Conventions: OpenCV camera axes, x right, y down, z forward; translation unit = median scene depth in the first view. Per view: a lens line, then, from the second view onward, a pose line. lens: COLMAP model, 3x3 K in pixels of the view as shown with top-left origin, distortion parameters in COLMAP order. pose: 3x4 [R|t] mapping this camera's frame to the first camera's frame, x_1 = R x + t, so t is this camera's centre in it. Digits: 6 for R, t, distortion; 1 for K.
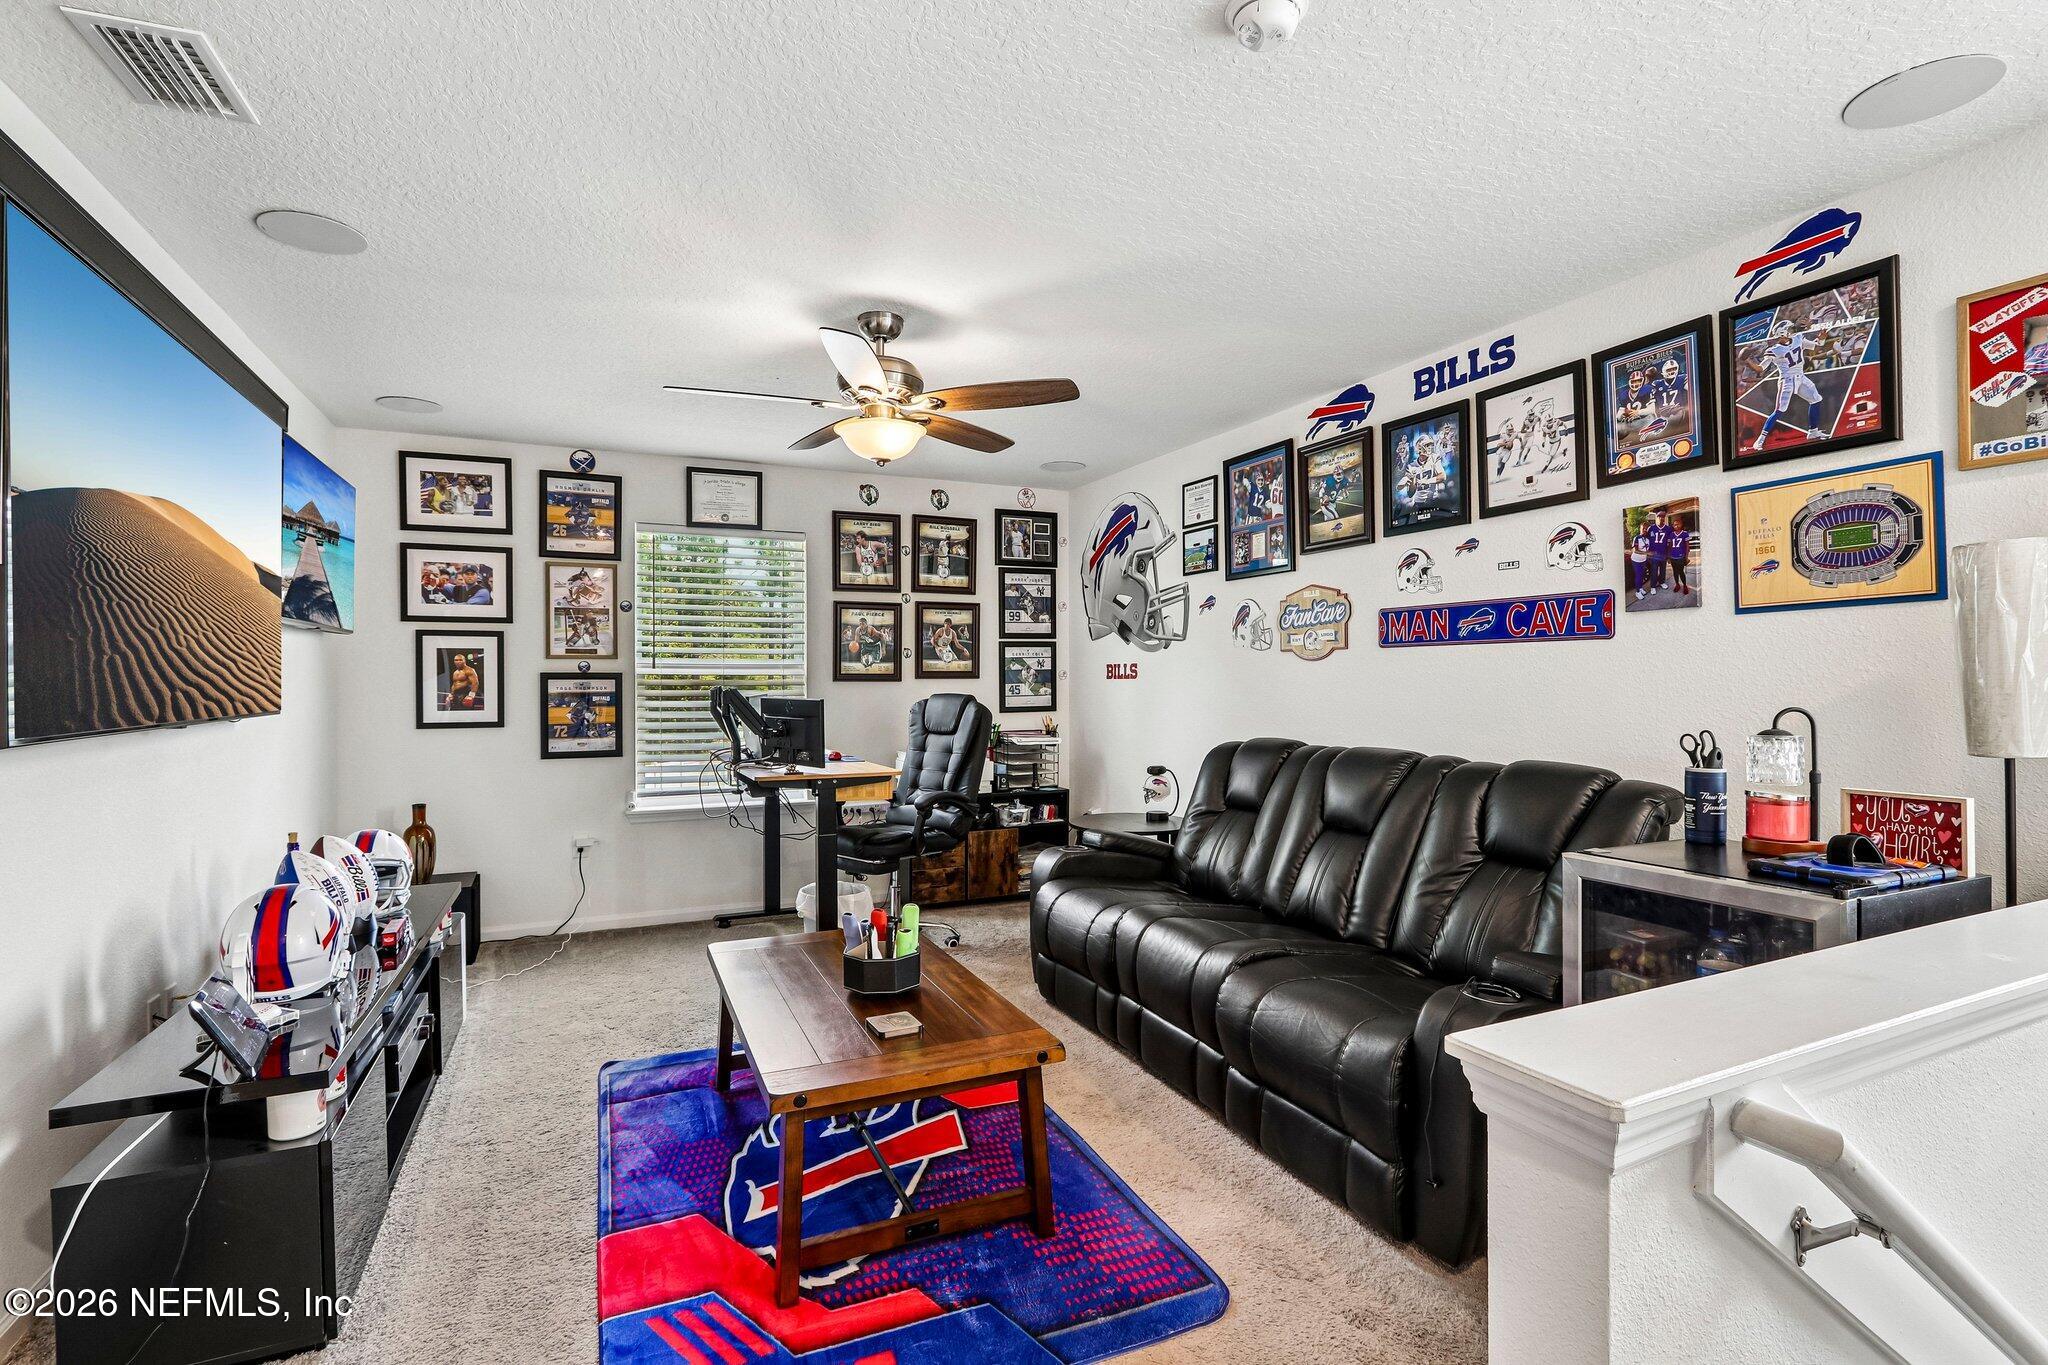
lens RADIAL K [[943.8, 0, 1008.0], [0, 943.8, 687.9], [0, 0, 1]] dist [-0.014331, 0.001548]
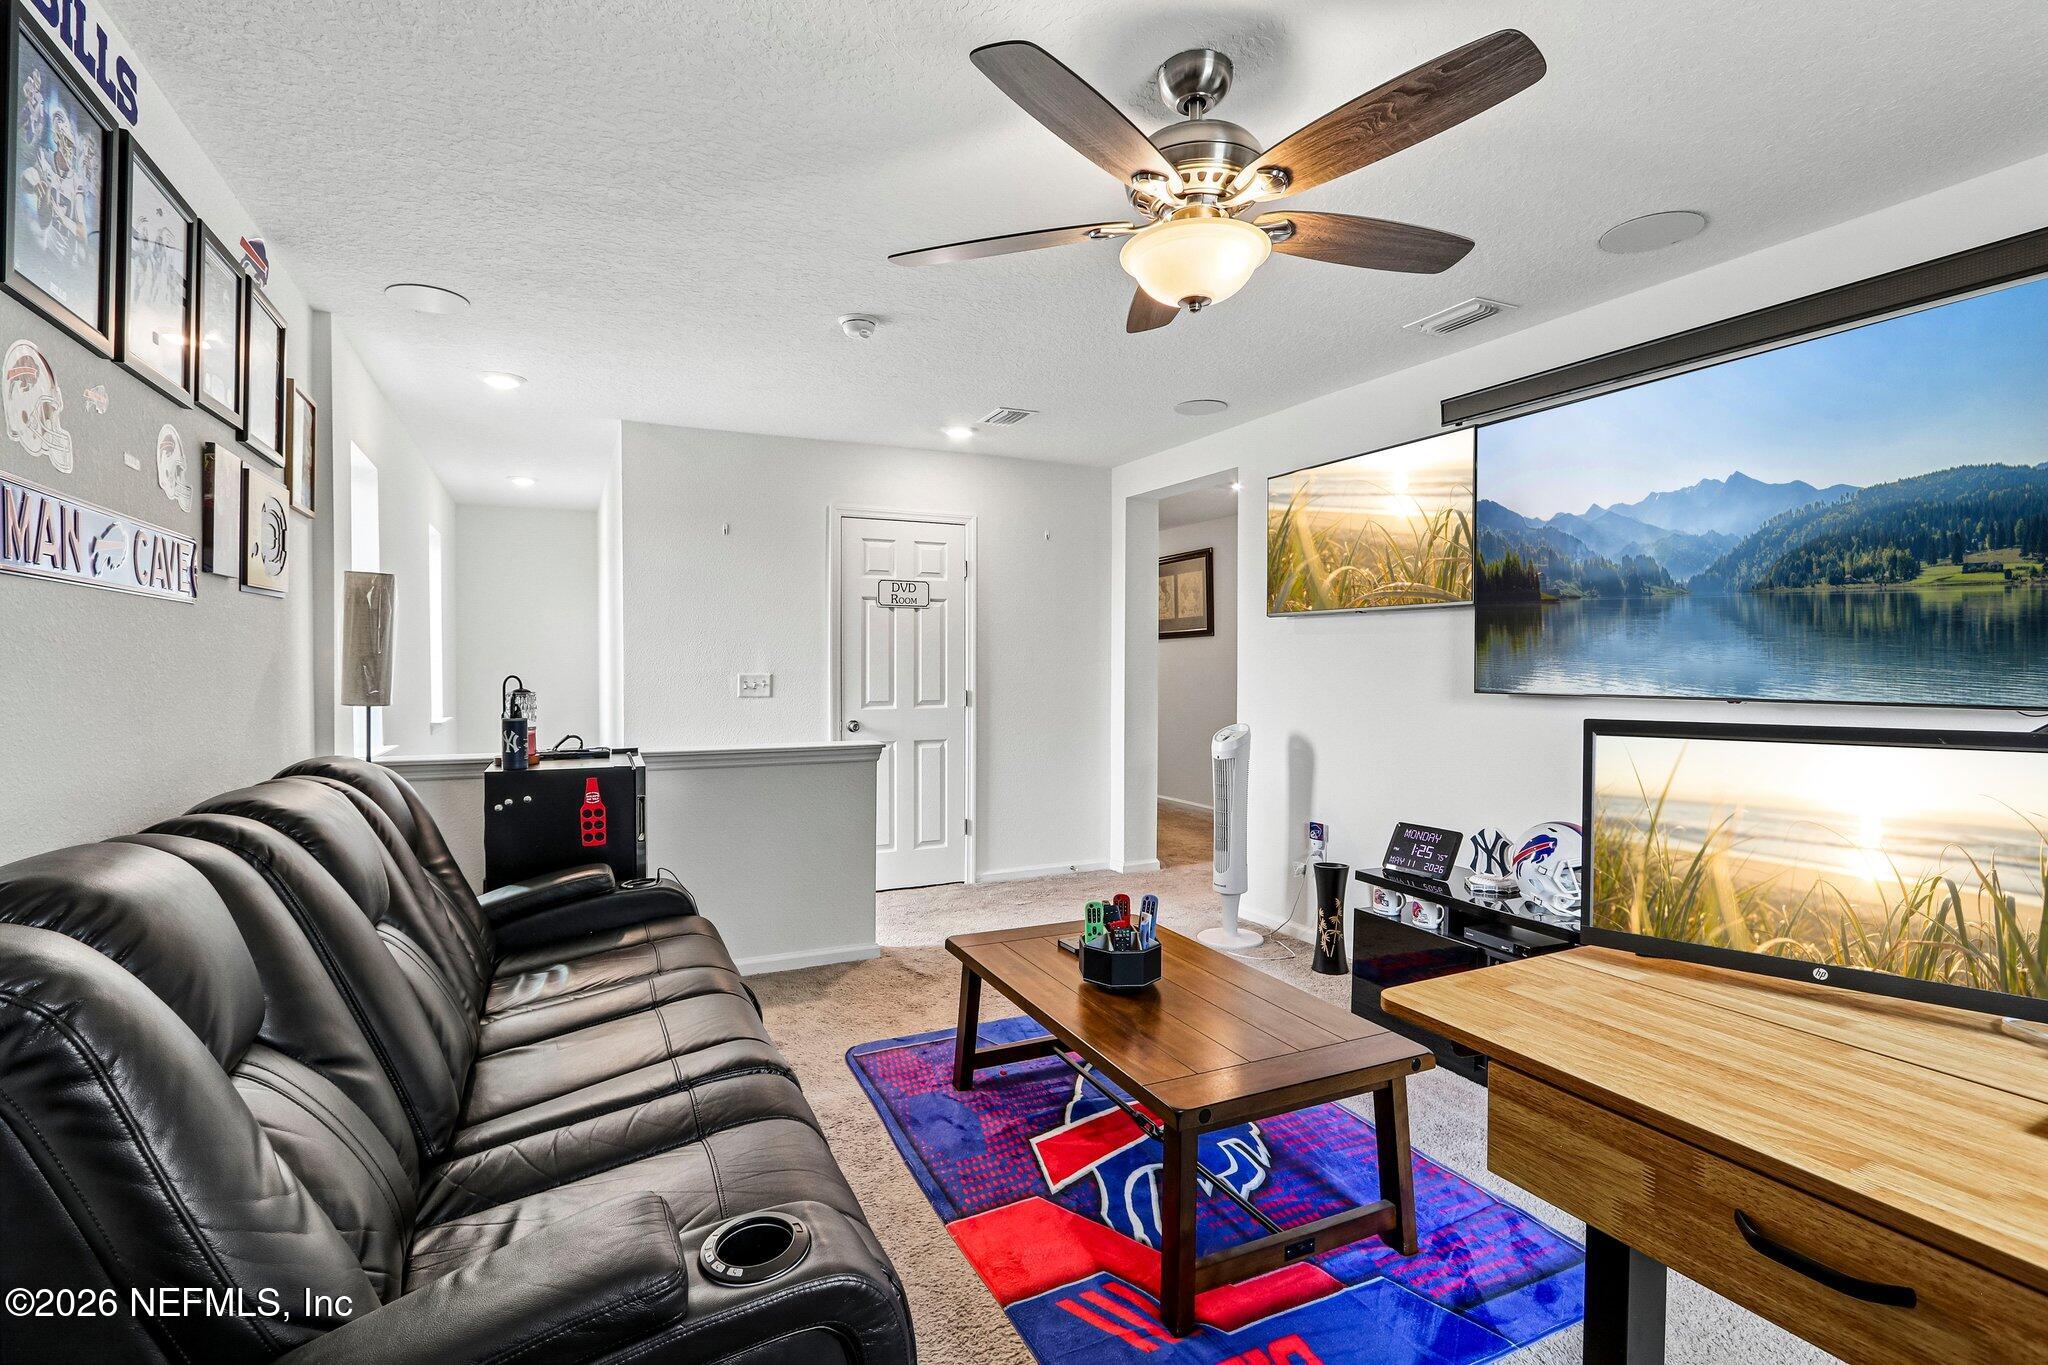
lens RADIAL K [[943.8, 0, 1027.0], [0, 943.8, 675.2], [0, 0, 1]] dist [-0.014331, 0.001548]
pose [[-0.999758, -0.003482, -0.021739, -0.012781], [-0.003947, 0.999763, 0.021386, -0.010010], [0.021660, 0.021467, -0.999535, 1.494789]]
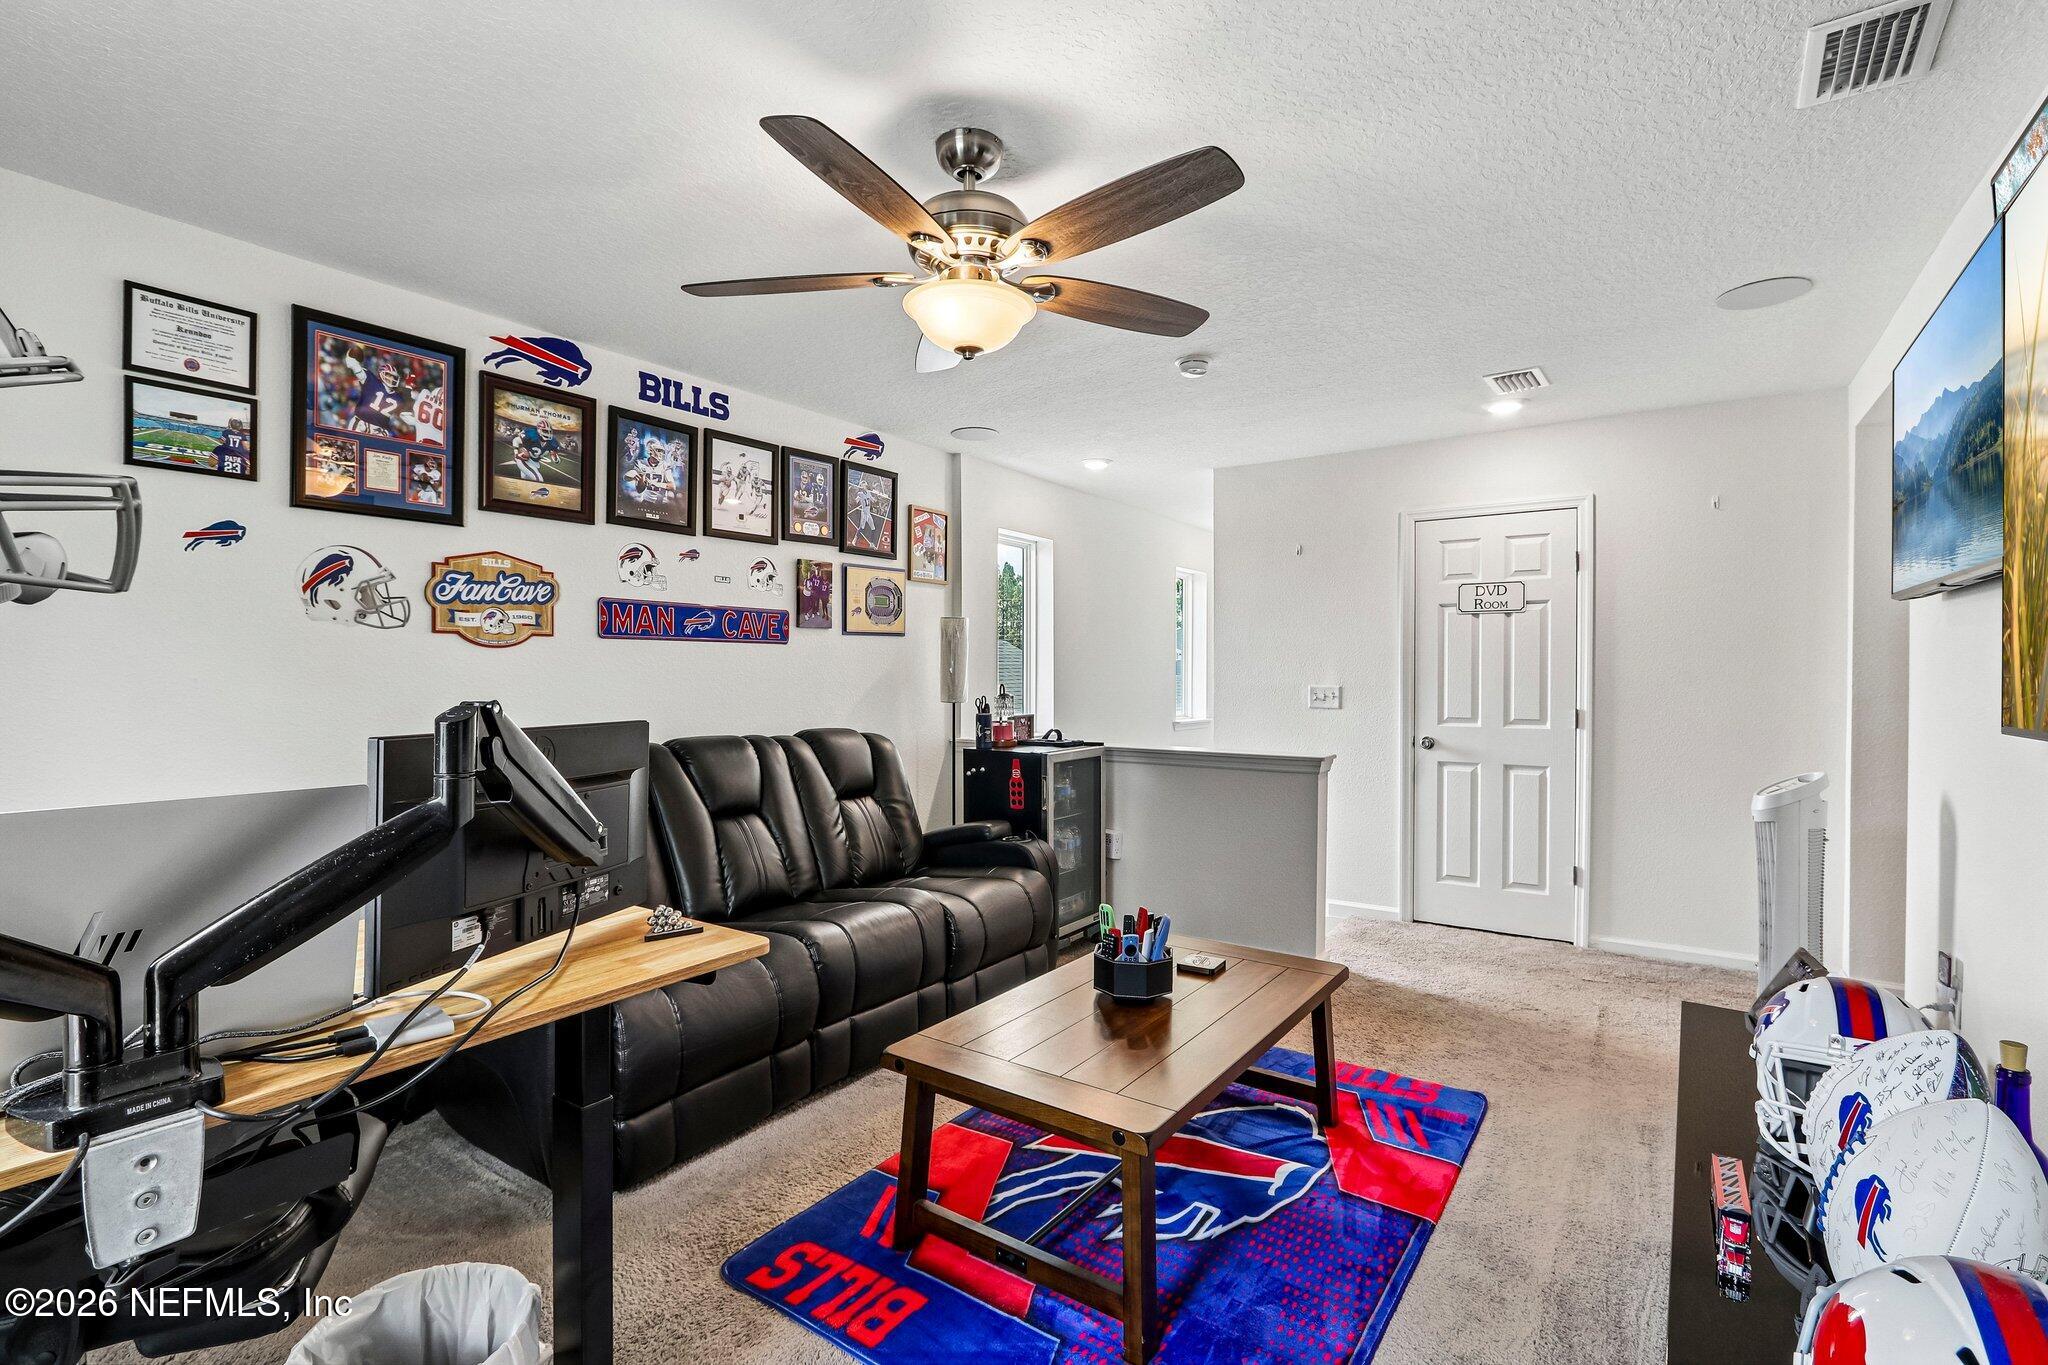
lens RADIAL K [[943.8, 0, 1019.1], [0, 943.8, 685.4], [0, 0, 1]] dist [-0.014331, 0.001548]
pose [[-0.511604, -0.015505, 0.859081, -0.688660], [0.004566, 0.999774, 0.020764, -0.013904], [-0.859209, 0.014545, -0.511418, 1.218905]]
